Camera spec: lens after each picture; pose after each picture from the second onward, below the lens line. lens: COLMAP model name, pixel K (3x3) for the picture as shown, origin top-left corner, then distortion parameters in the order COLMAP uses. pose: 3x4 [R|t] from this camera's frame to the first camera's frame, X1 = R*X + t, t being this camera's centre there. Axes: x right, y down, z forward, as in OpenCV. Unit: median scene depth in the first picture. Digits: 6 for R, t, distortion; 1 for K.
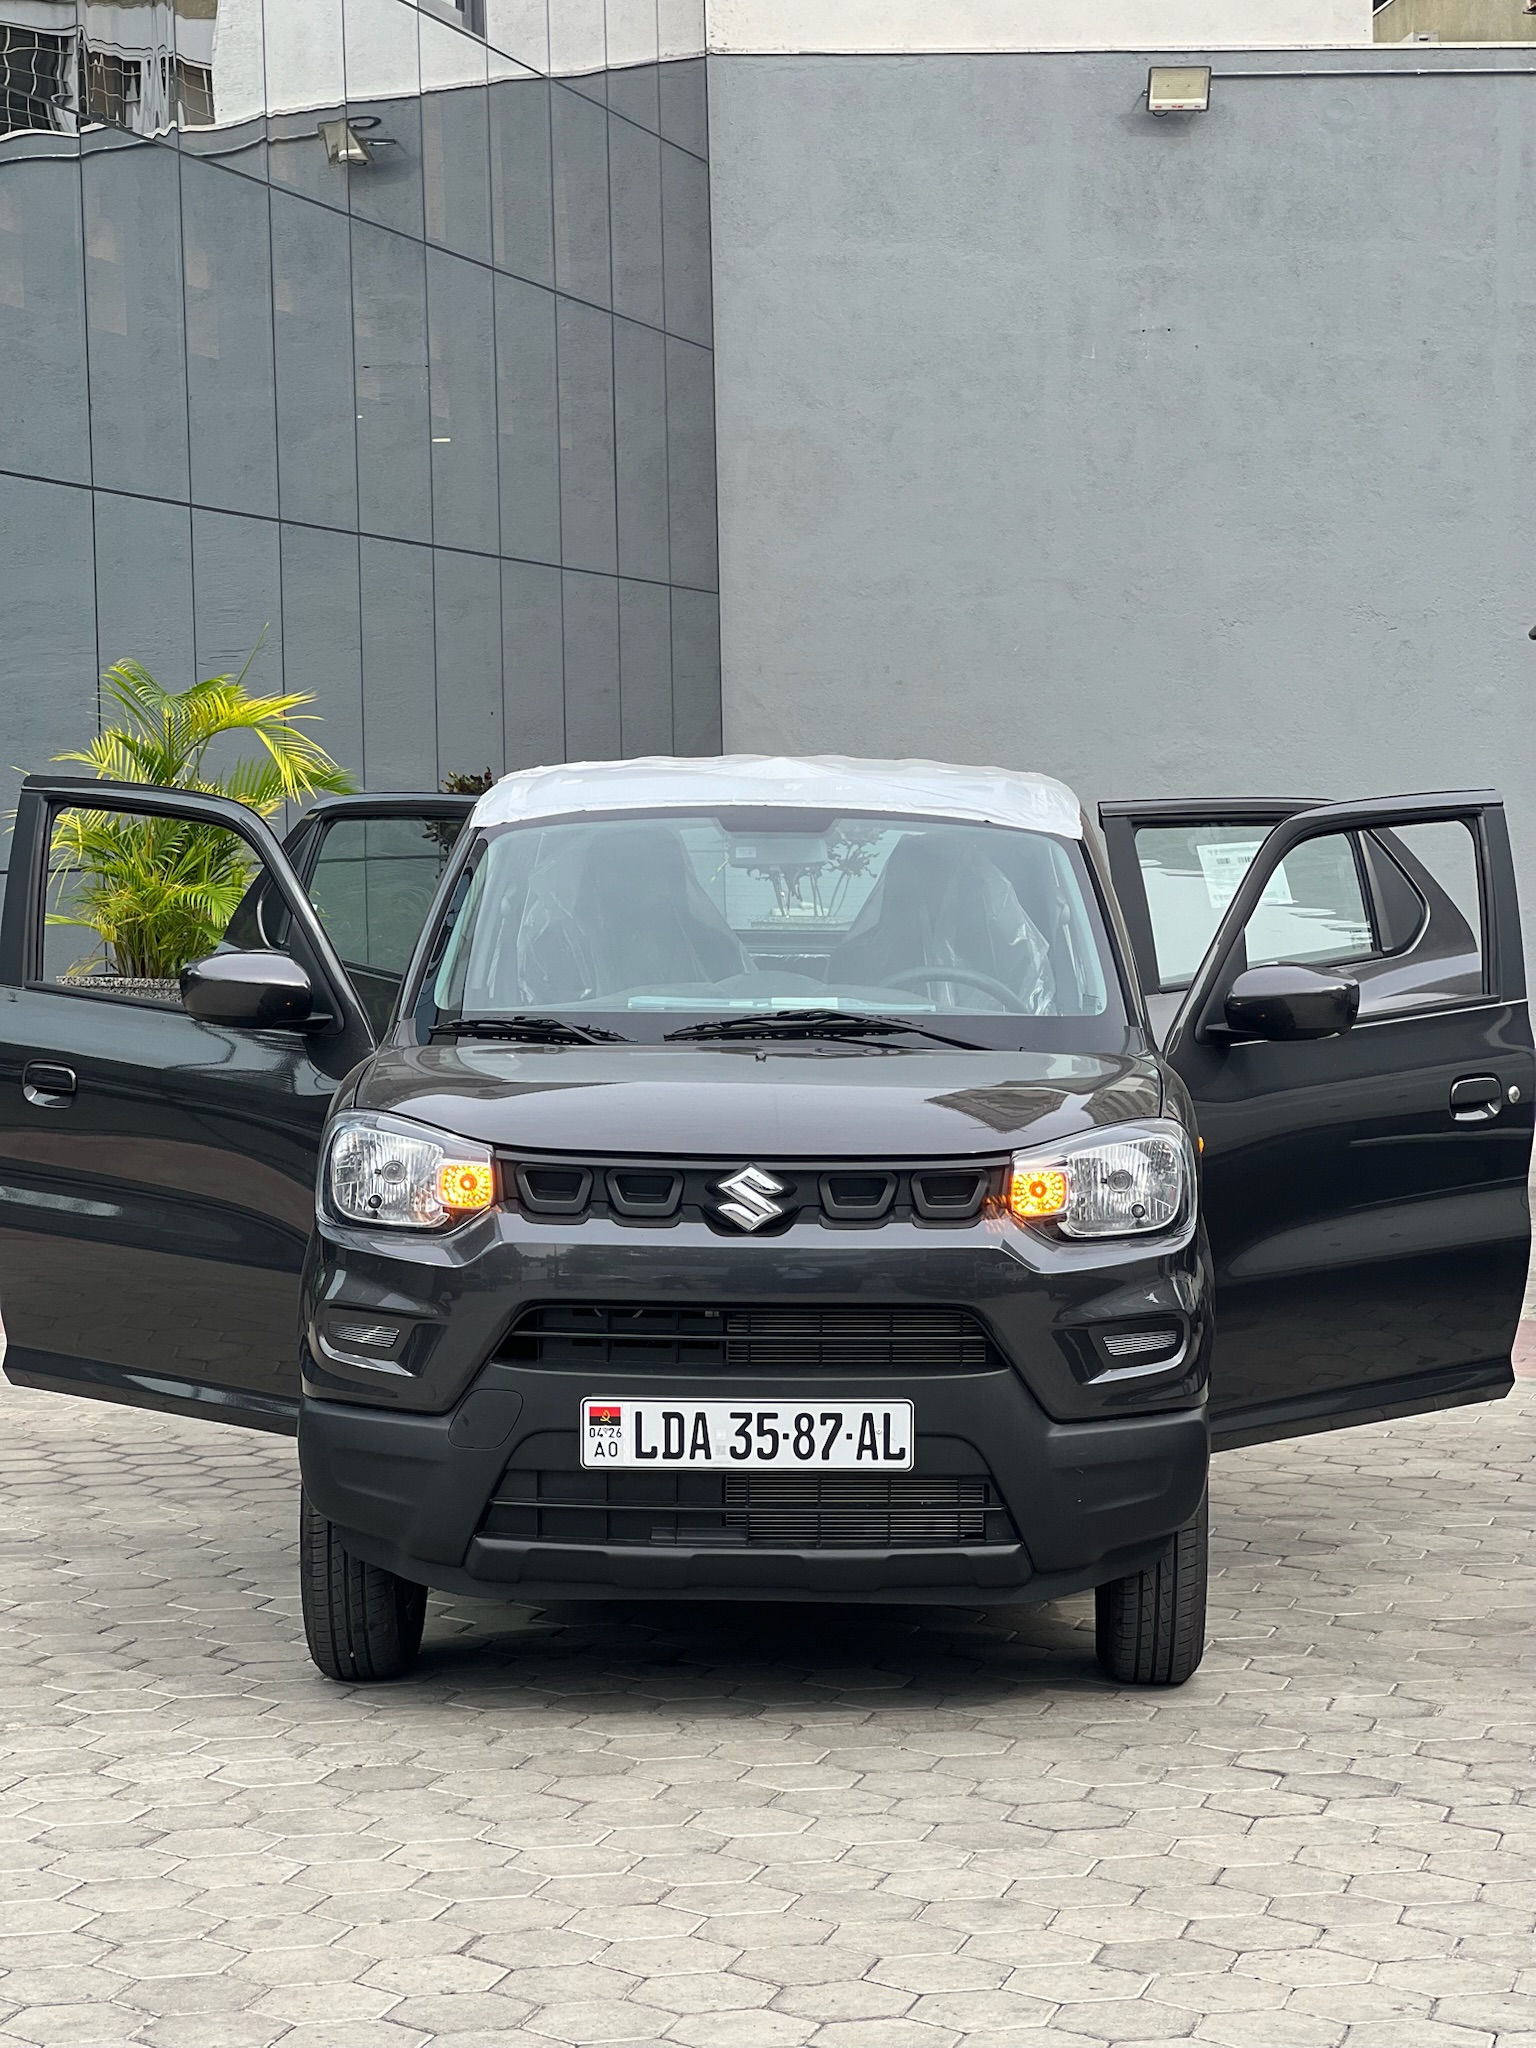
lens RADIAL K [[4641.8, 0, 768.0], [0, 4641.8, 1024.0], [0, 0, 1]] dist [-0.400173, 10.643699]
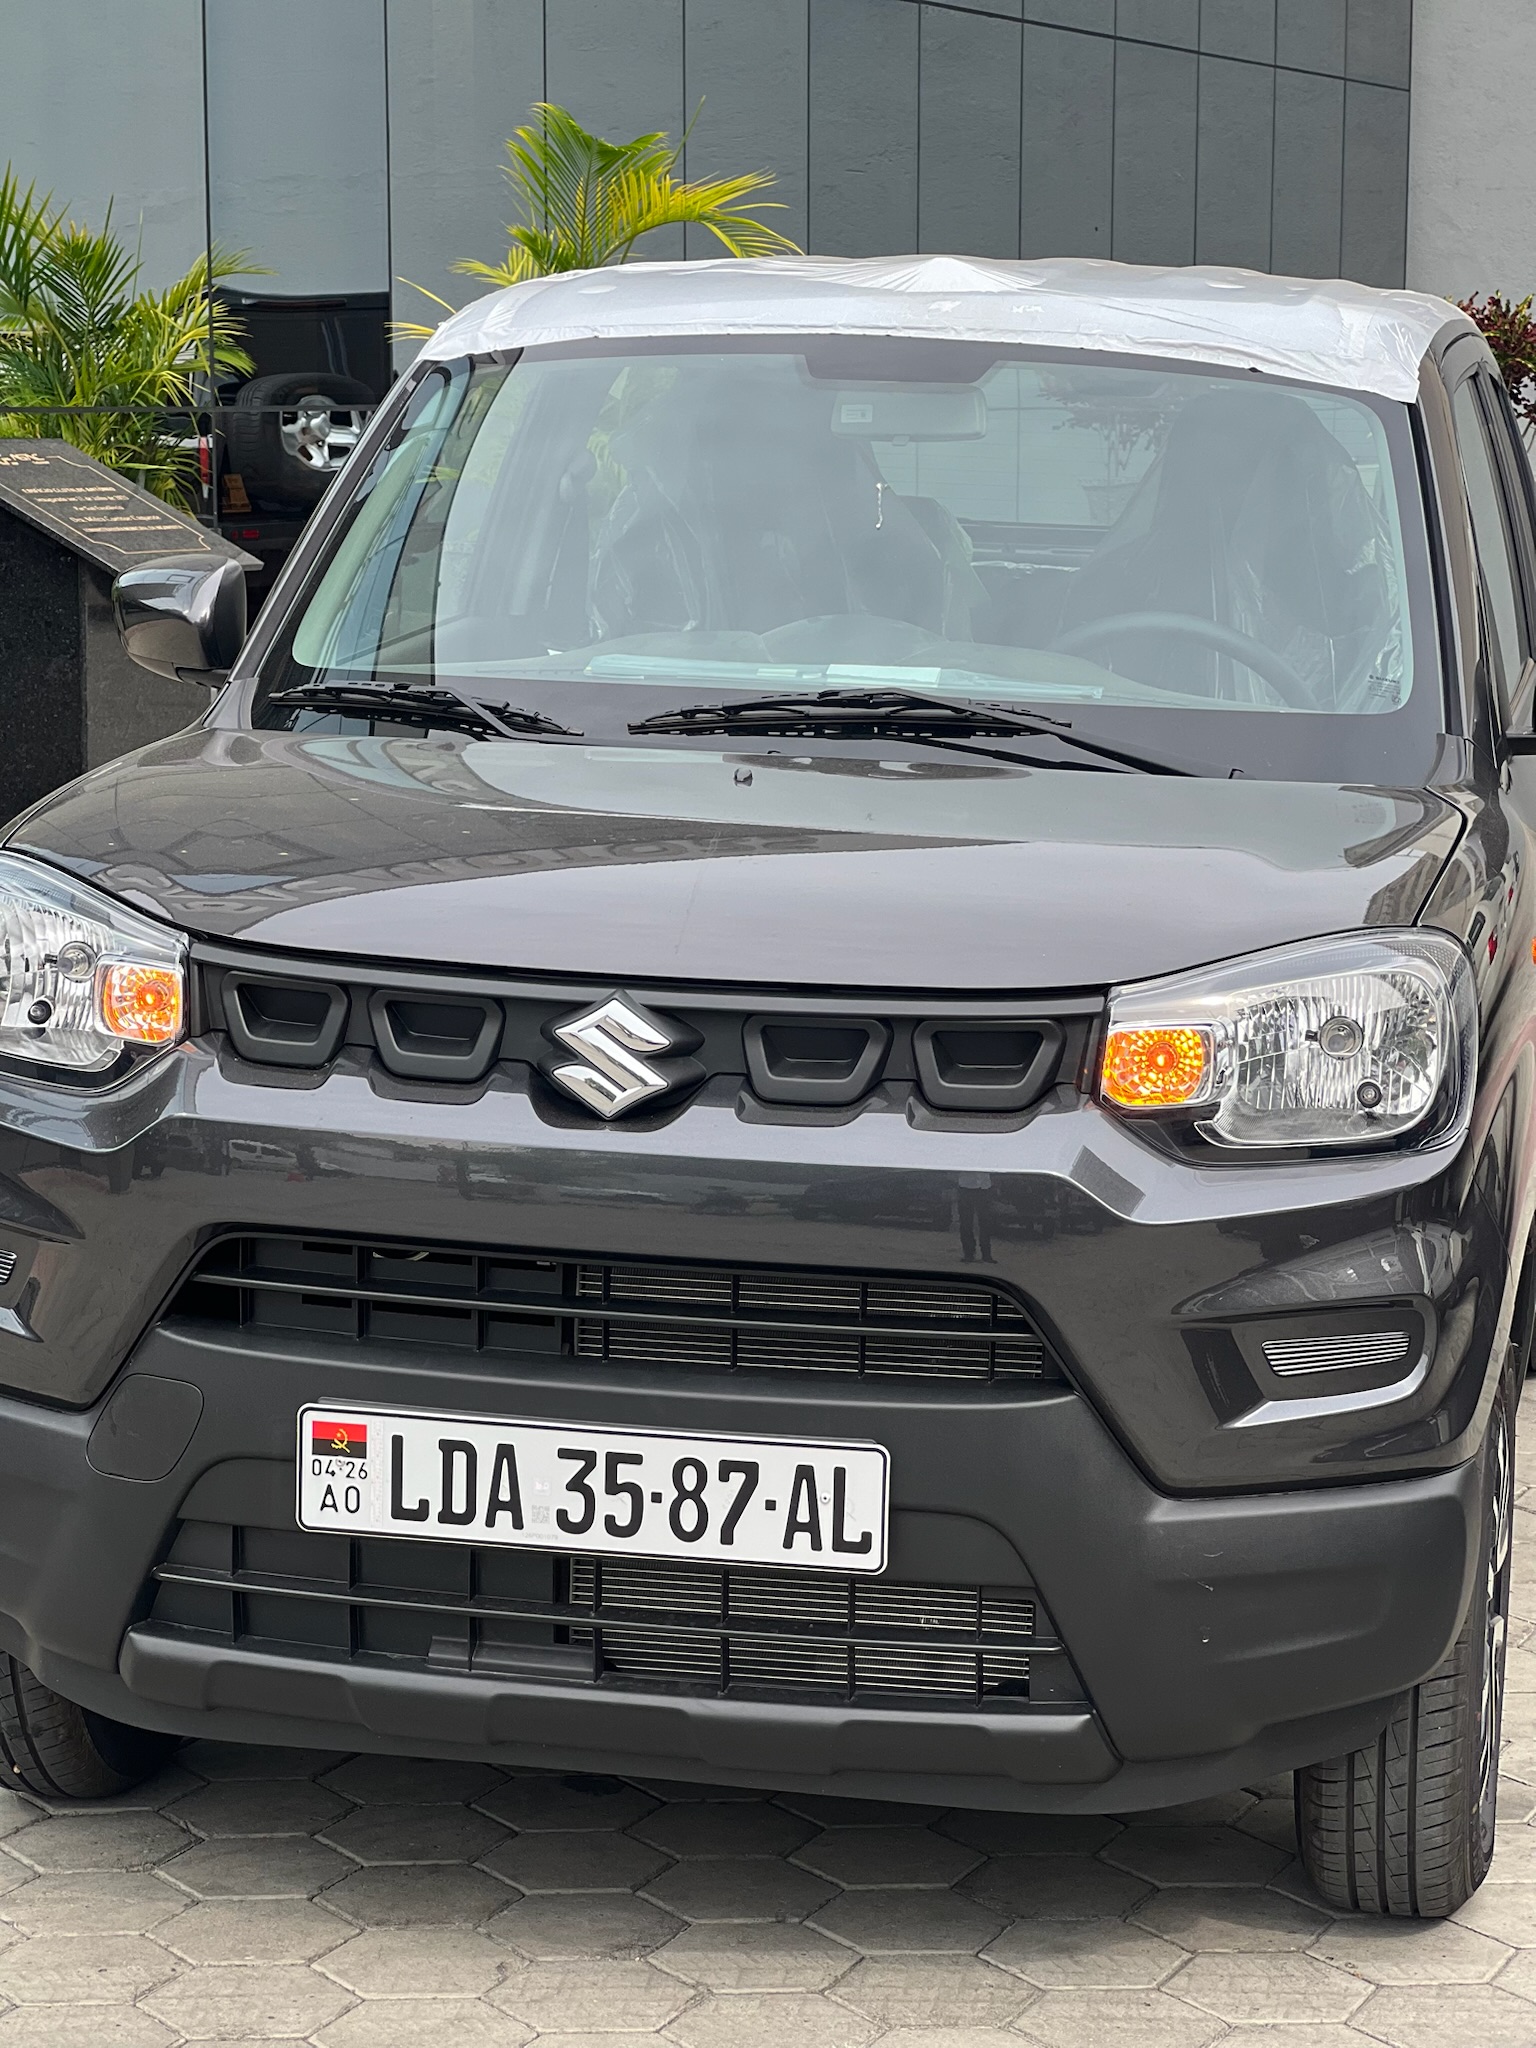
lens RADIAL K [[4622.7, 0, 768.0], [0, 4622.7, 1024.0], [0, 0, 1]] dist [-0.071113, 3.884062]
pose [[0.984054, 0.045485, -0.171958, 0.107710], [-0.028162, 0.994399, 0.101872, -0.022215], [0.175628, -0.095405, 0.979823, 0.473519]]
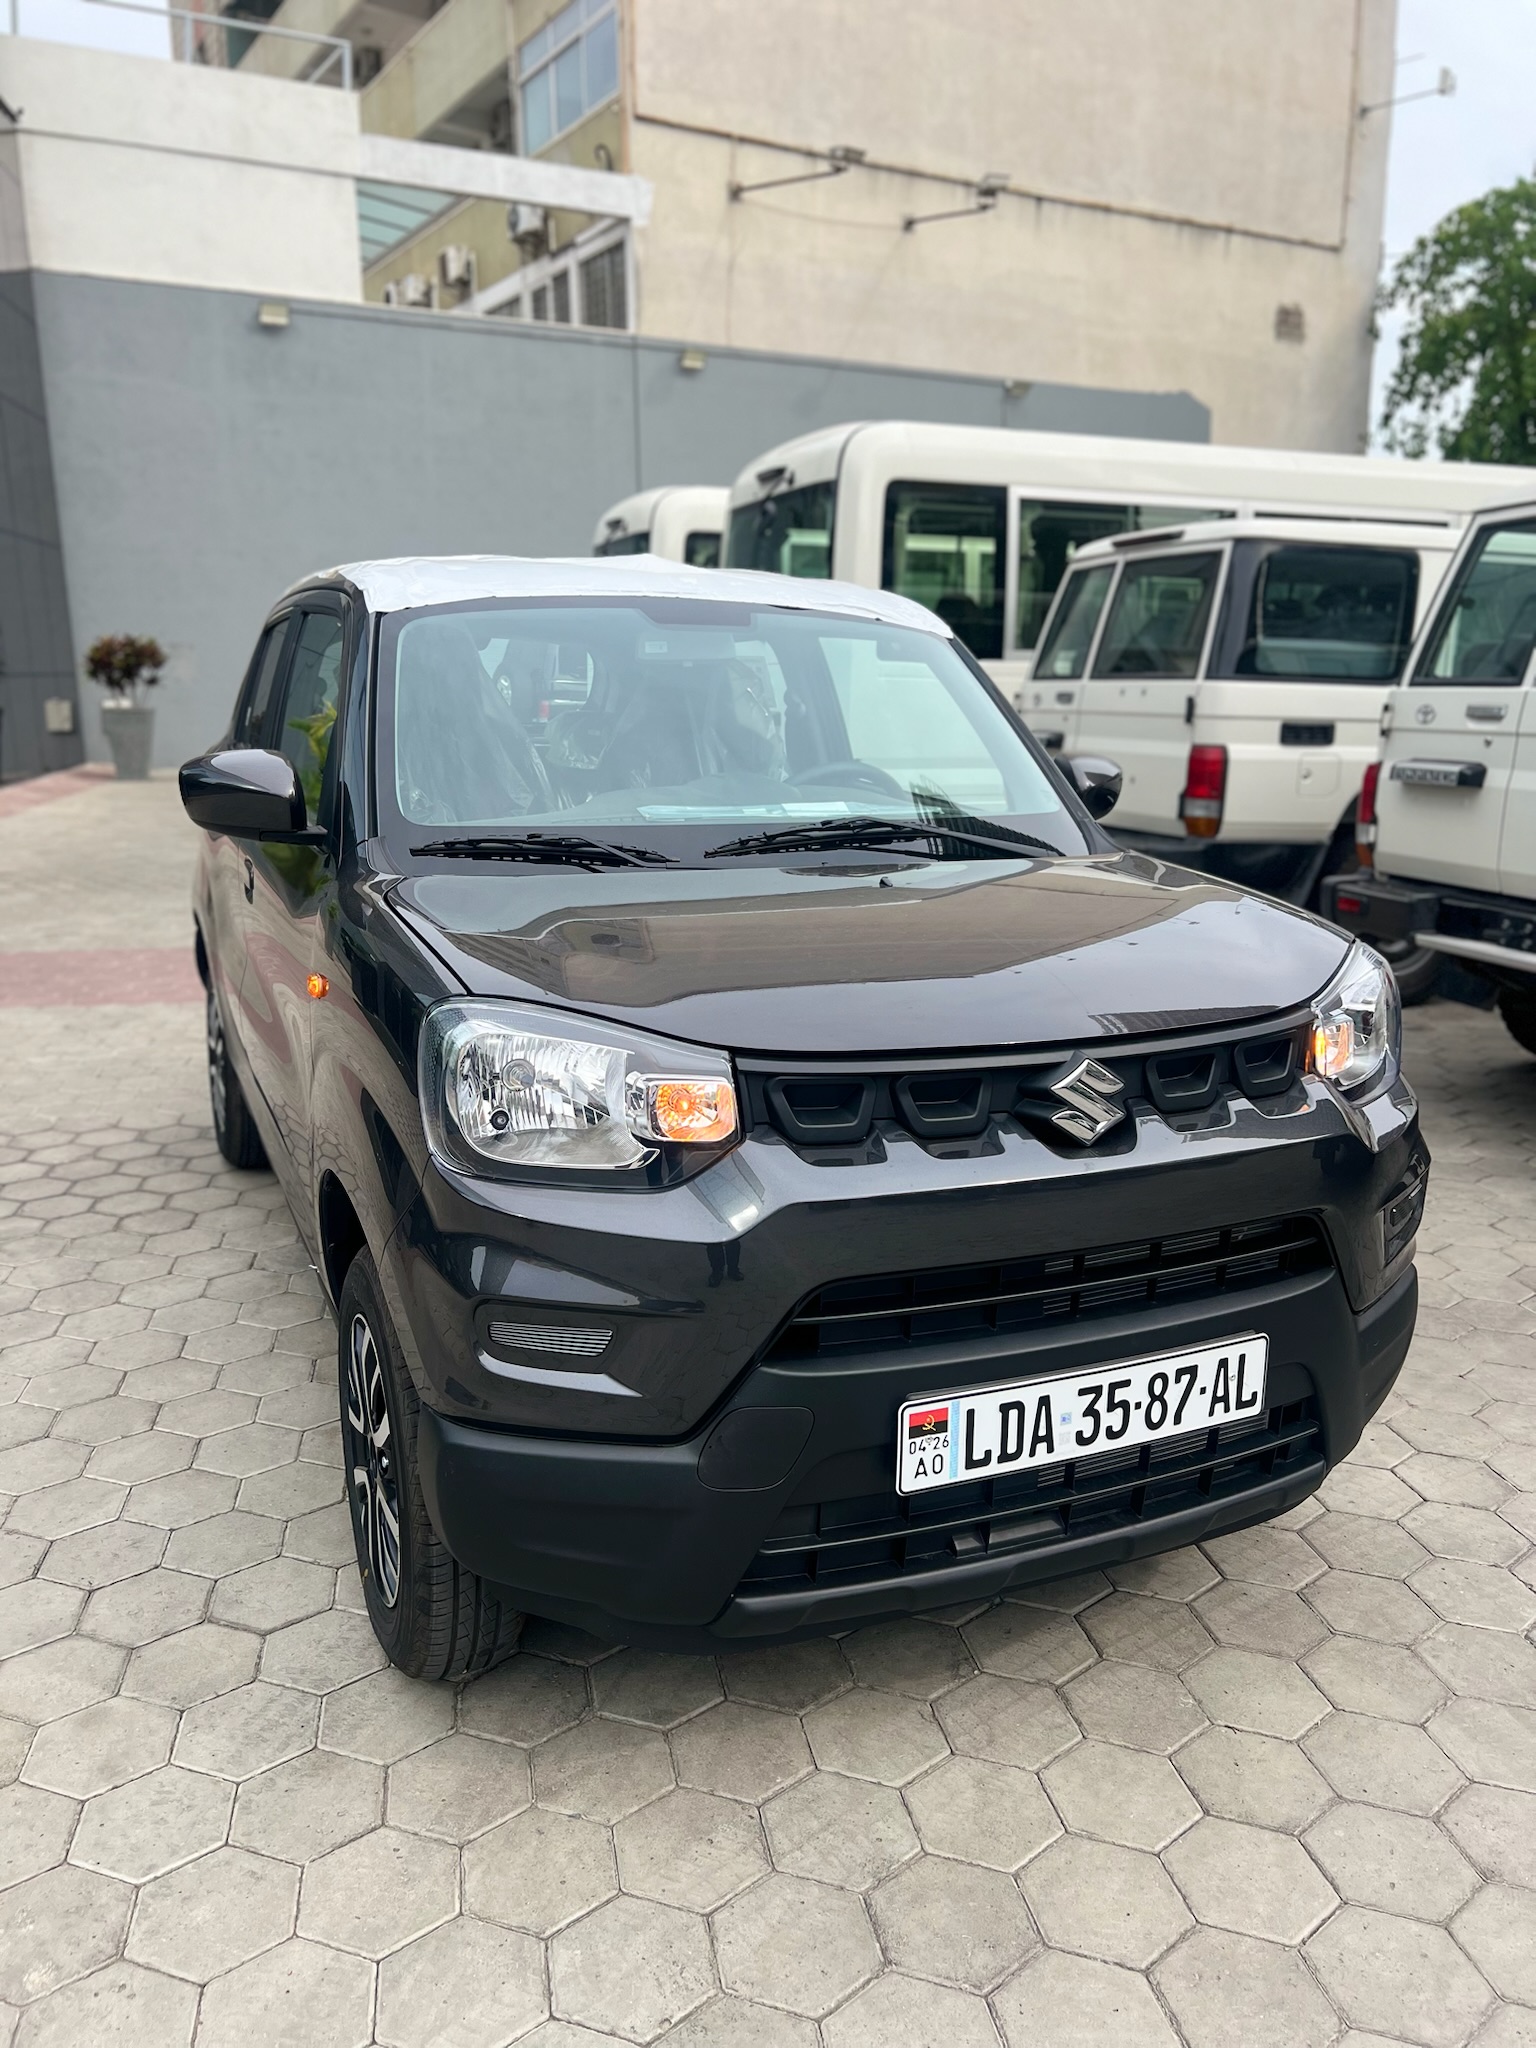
lens RADIAL K [[1544.6, 0, 768.0], [0, 1544.6, 1024.0], [0, 0, 1]] dist [0.073815, -0.107330]
pose [[0.900751, -0.086521, 0.425632, -0.154829], [0.010892, 0.984150, 0.177003, -0.019098], [-0.434200, -0.154800, 0.887416, 0.807007]]
